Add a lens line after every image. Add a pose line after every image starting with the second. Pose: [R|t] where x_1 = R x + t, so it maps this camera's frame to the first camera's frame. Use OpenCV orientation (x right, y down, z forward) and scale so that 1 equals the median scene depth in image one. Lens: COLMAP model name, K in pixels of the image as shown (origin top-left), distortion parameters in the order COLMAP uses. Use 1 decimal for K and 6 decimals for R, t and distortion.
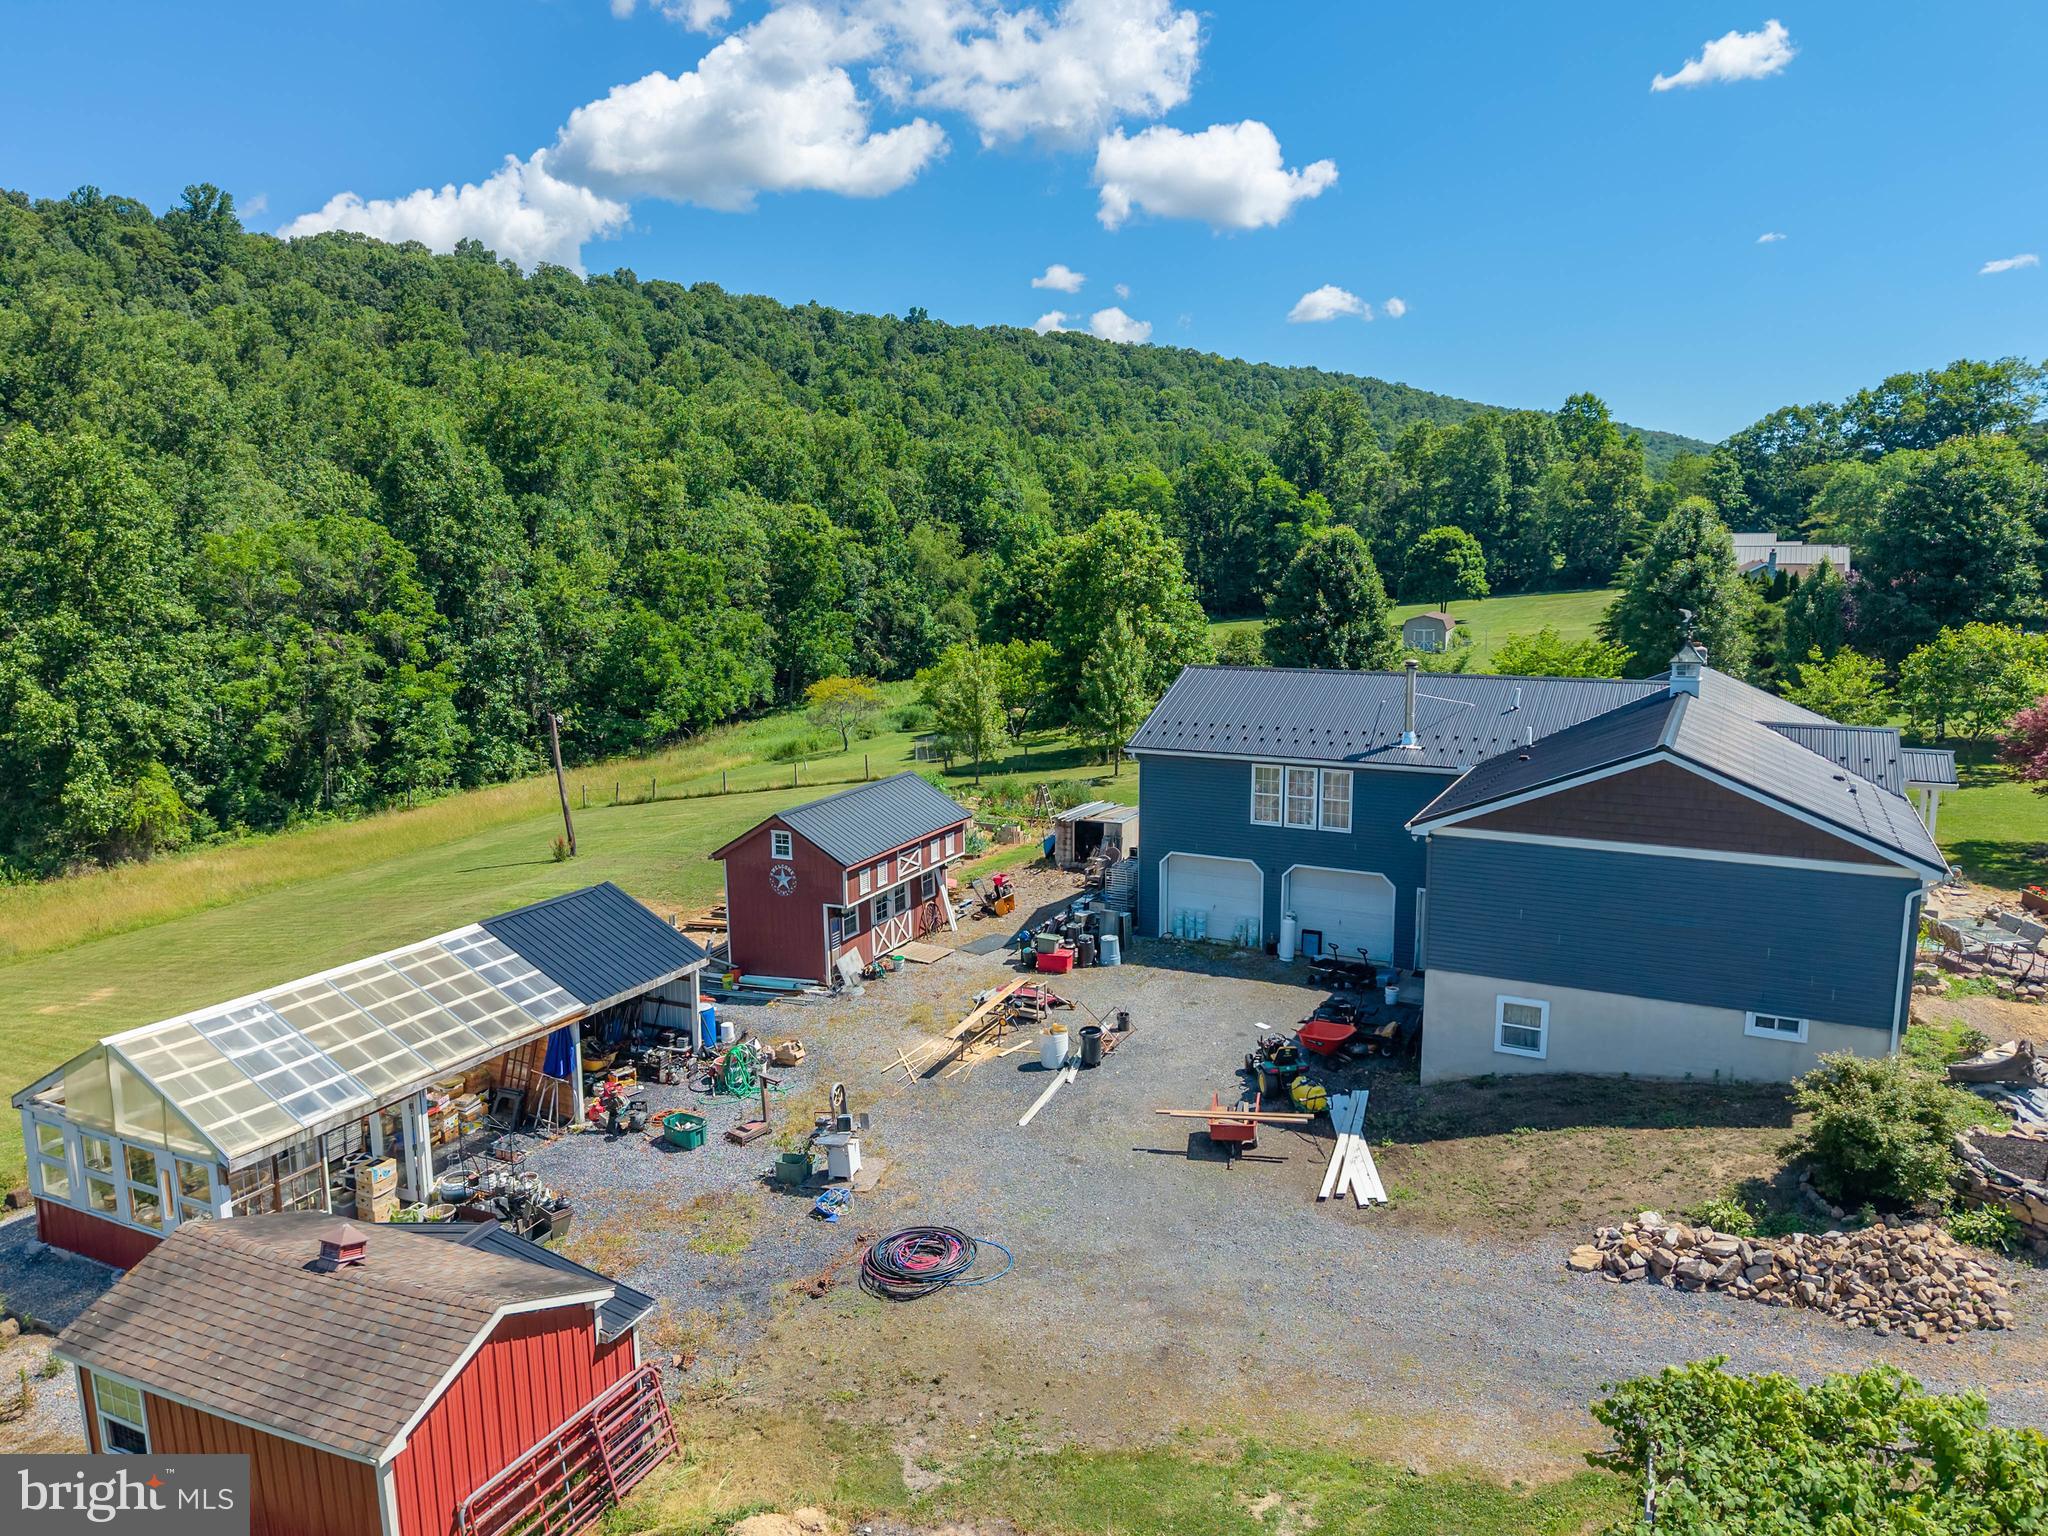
lens RADIAL K [[1388.0, 0, 1019.7], [0, 1388.0, 764.0], [0, 0, 1]] dist [0.051912, -0.060139]
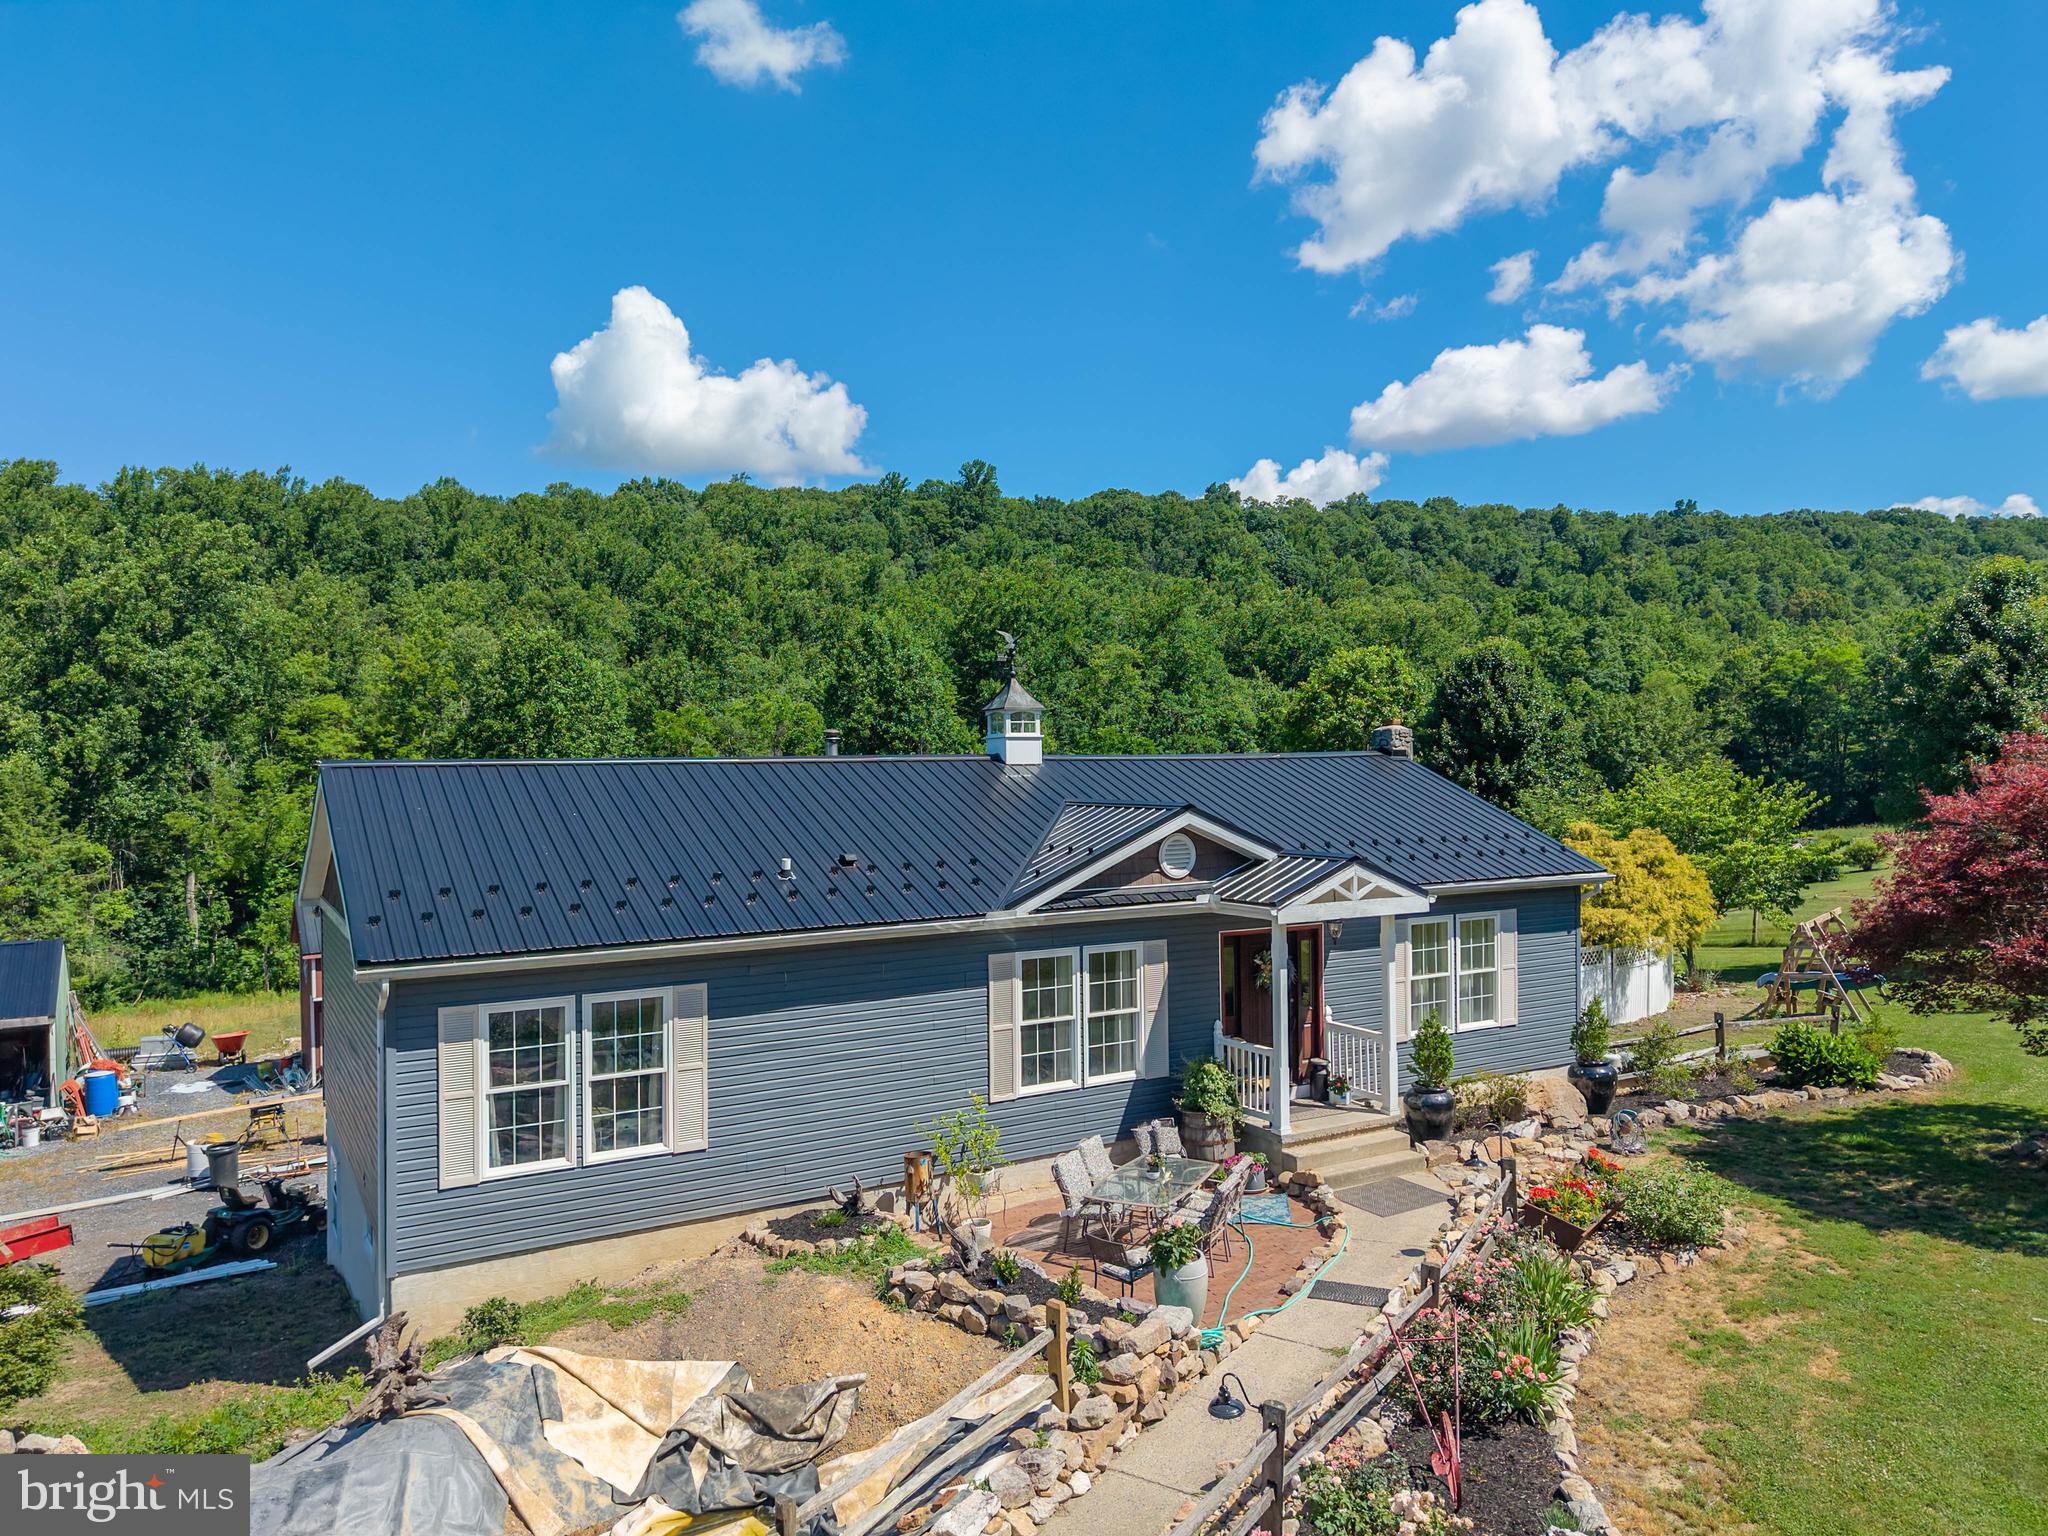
lens RADIAL K [[1388.0, 0, 1025.3], [0, 1388.0, 781.6], [0, 0, 1]] dist [0.051912, -0.060139]
pose [[0.844538, 0.002756, -0.535488, 0.255458], [-0.080487, 0.989280, -0.121847, 0.011798], [0.529412, 0.146004, 0.835707, 0.149199]]
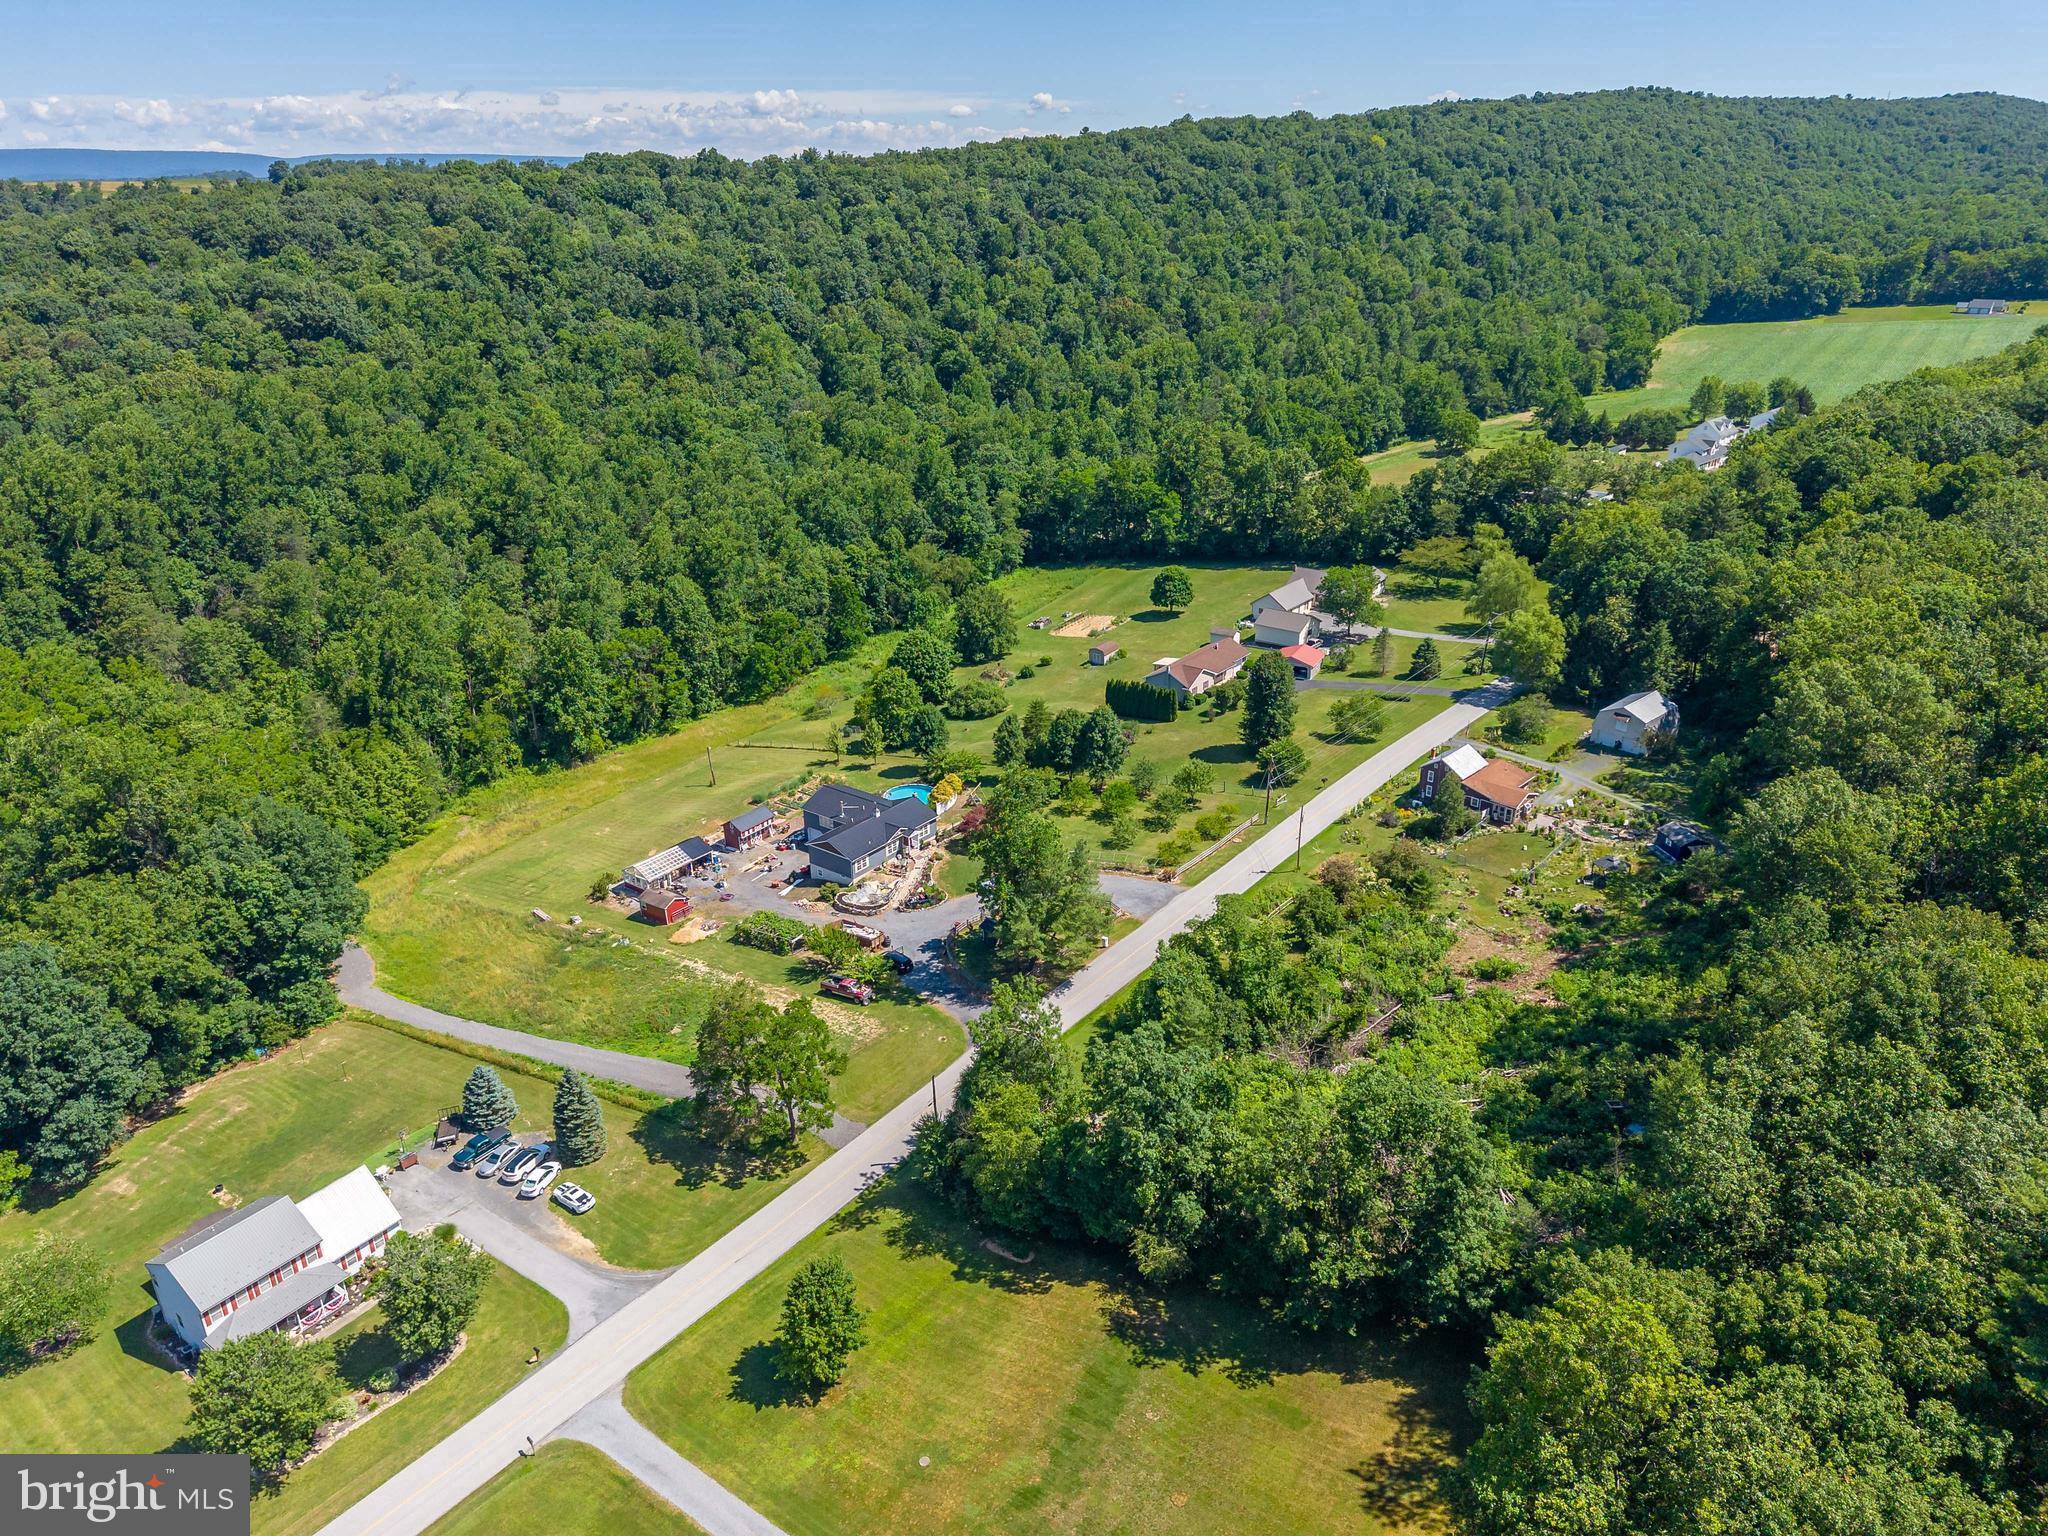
lens RADIAL K [[1388.0, 0, 1019.6], [0, 1388.0, 773.3], [0, 0, 1]] dist [0.051912, -0.060139]
pose [[0.982741, 0.062412, -0.174140, 0.637342], [-0.018487, 0.969789, 0.243242, -0.505099], [0.184060, -0.235825, 0.954206, -1.343948]]
